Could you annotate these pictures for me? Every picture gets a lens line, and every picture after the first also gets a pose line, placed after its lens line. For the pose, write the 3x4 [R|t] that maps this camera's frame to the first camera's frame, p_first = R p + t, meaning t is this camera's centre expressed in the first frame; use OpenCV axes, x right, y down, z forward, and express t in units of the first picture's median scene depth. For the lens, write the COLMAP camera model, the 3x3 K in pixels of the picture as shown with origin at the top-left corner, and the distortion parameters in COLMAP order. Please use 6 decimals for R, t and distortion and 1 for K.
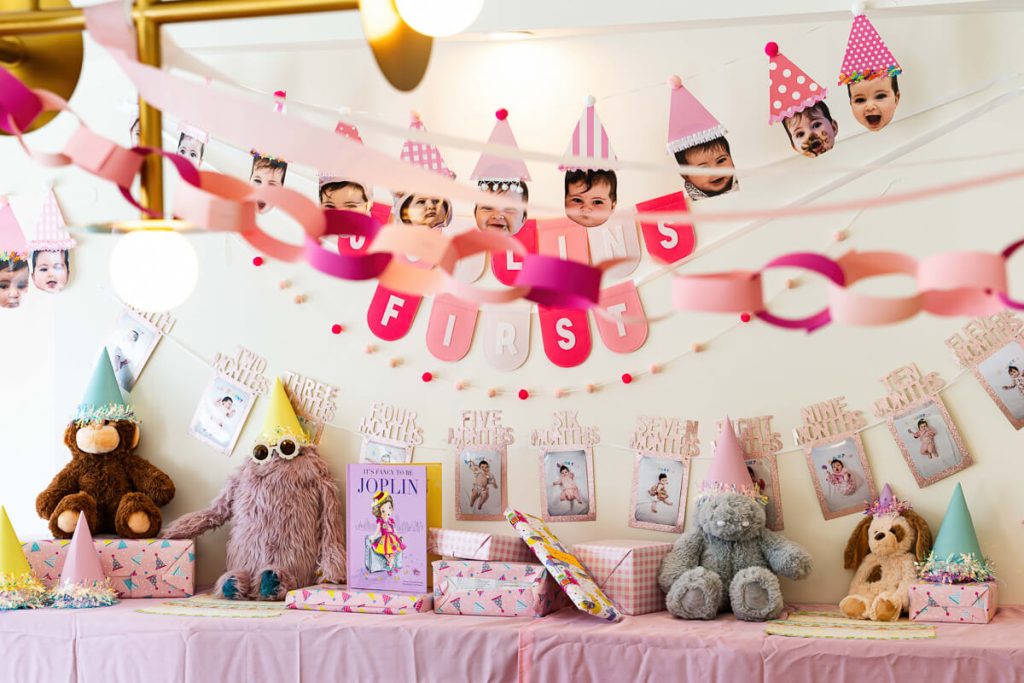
lens RADIAL K [[1937.1, 0, 509.7], [0, 1937.1, 397.3], [0, 0, 1]] dist [0.040817, 0.000000]
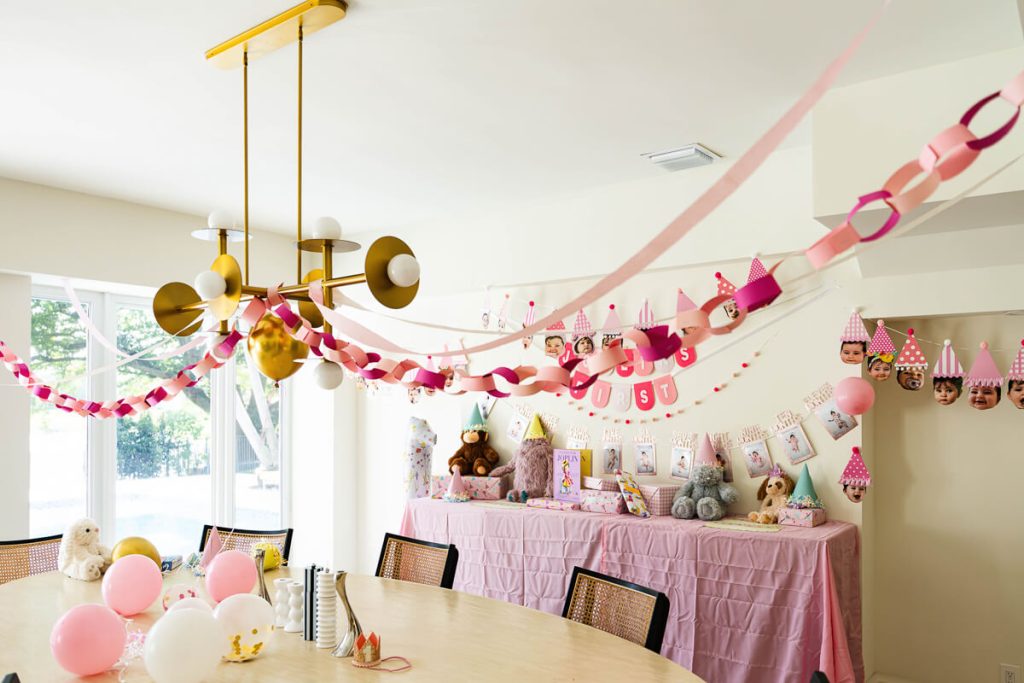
lens RADIAL K [[808.0, 0, 504.3], [0, 808.0, 383.6], [0, 0, 1]] dist [0.006236, -0.000132]
pose [[0.936446, -0.006360, -0.350755, 0.222733], [-0.010098, 0.998933, -0.045071, -0.002095], [0.350667, 0.045748, 0.935382, 0.004217]]
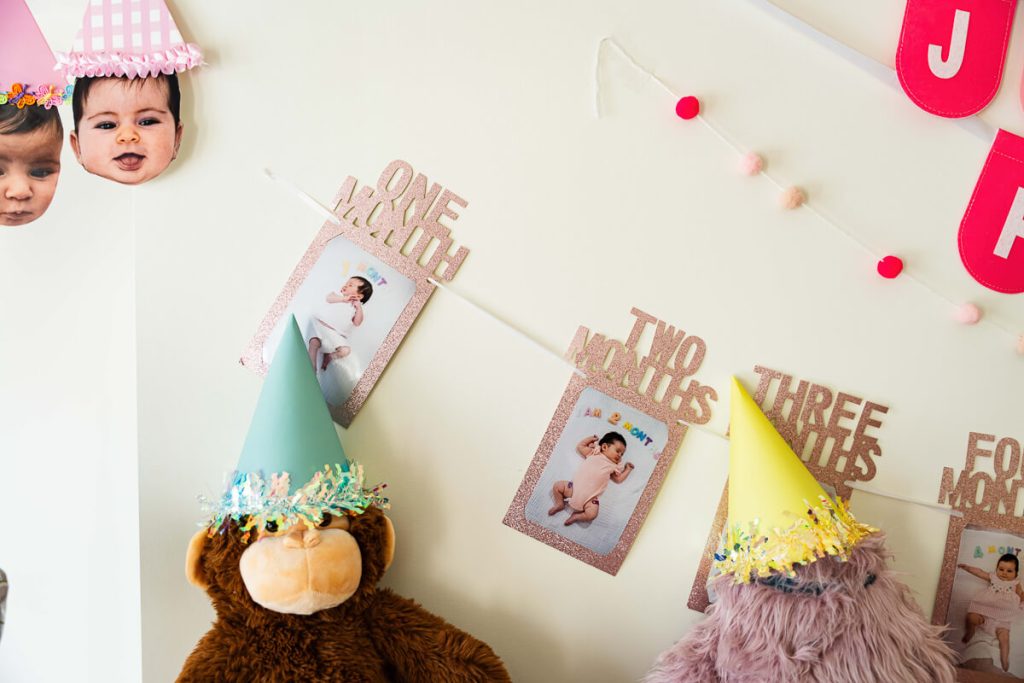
lens RADIAL K [[918.8, 0, 518.2], [0, 918.8, 341.6], [0, 0, 1]] dist [0.002795, -0.001895]
pose [[0.948496, -0.015176, 0.316426, -0.244631], [0.022005, 0.999595, -0.018020, -0.017968], [-0.316024, 0.024055, 0.948446, 0.883919]]
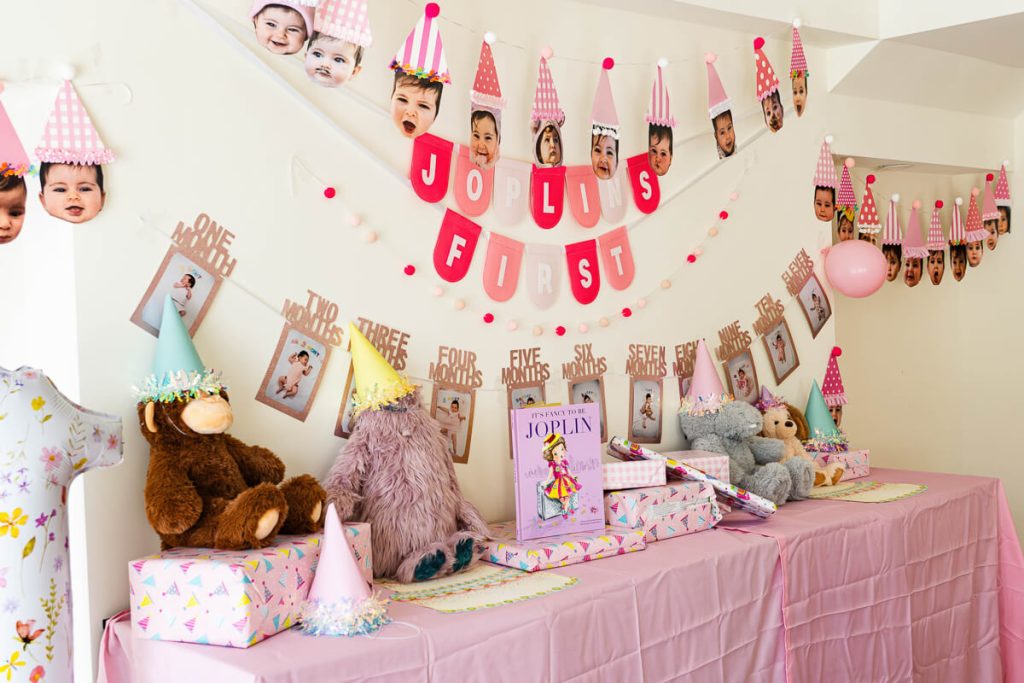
lens RADIAL K [[1272.7, 0, 512.2], [0, 1272.7, 308.3], [0, 0, 1]] dist [-0.012846, 0.000000]
pose [[0.507221, -0.022167, 0.861531, -0.621967], [0.054682, 0.998483, -0.006503, -0.011035], [-0.860080, 0.050408, 0.507663, 0.689844]]
